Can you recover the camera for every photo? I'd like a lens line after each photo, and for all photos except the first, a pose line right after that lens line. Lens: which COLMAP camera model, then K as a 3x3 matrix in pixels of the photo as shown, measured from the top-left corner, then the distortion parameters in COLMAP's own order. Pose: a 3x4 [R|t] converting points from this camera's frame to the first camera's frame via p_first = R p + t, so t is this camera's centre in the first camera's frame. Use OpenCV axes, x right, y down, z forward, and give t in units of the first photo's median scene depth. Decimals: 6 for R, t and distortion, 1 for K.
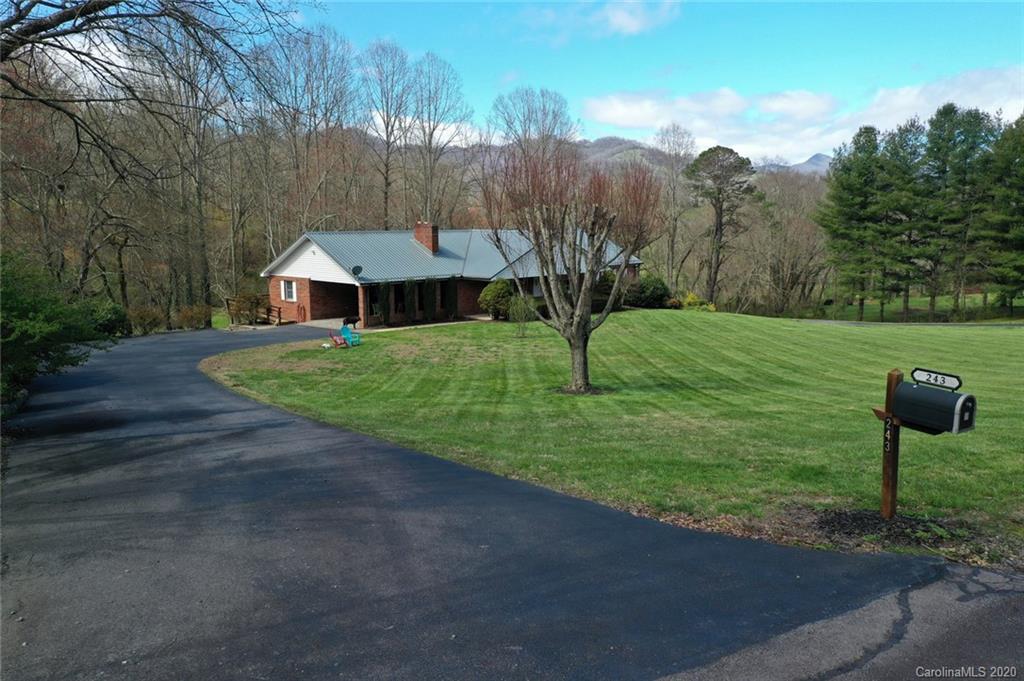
lens RADIAL K [[811.8, 0, 514.3], [0, 811.8, 344.8], [0, 0, 1]] dist [0.016952, 0.004186]
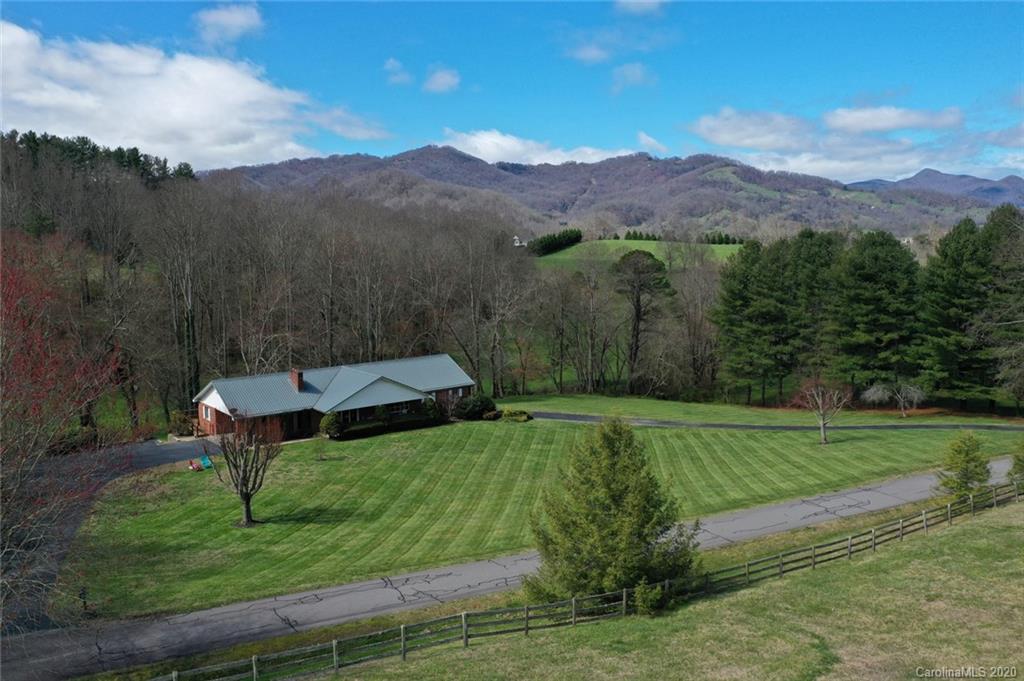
lens RADIAL K [[811.8, 0, 514.3], [0, 811.8, 344.8], [0, 0, 1]] dist [0.016952, 0.004186]
pose [[0.994104, 0.021383, -0.106305, 0.457398], [-0.023483, 0.999552, -0.018547, -0.176999], [0.105861, 0.020934, 0.994161, -0.475434]]
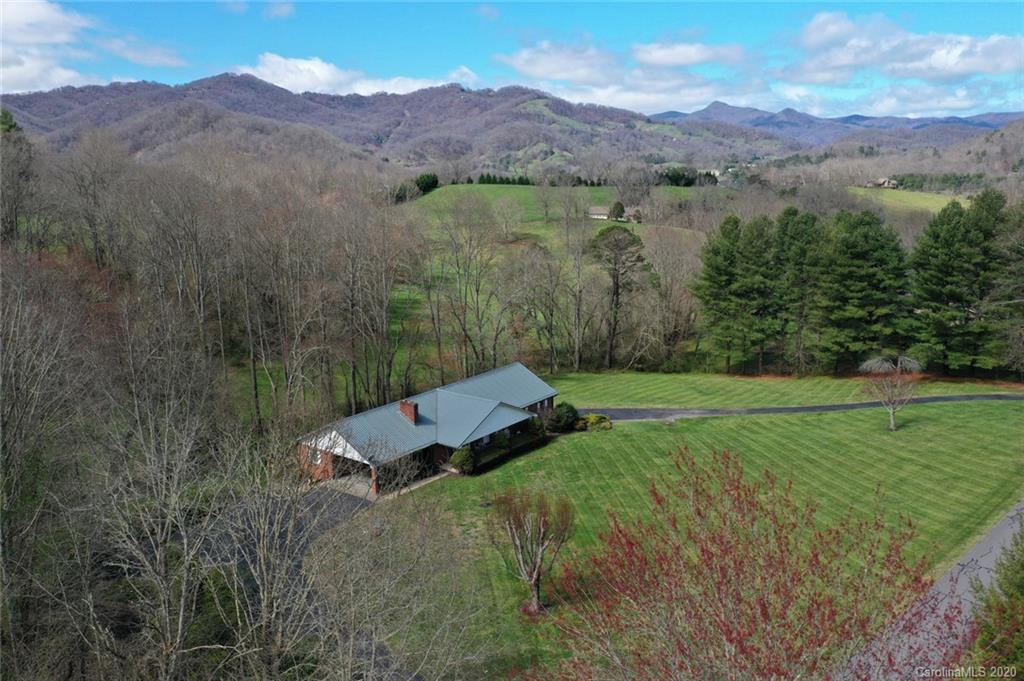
lens RADIAL K [[811.8, 0, 514.3], [0, 811.8, 344.8], [0, 0, 1]] dist [0.016952, 0.004186]
pose [[0.993446, -0.030632, 0.110119, -0.078298], [0.024052, 0.997872, 0.060599, -0.329055], [-0.111741, -0.057553, 0.992069, -0.426133]]
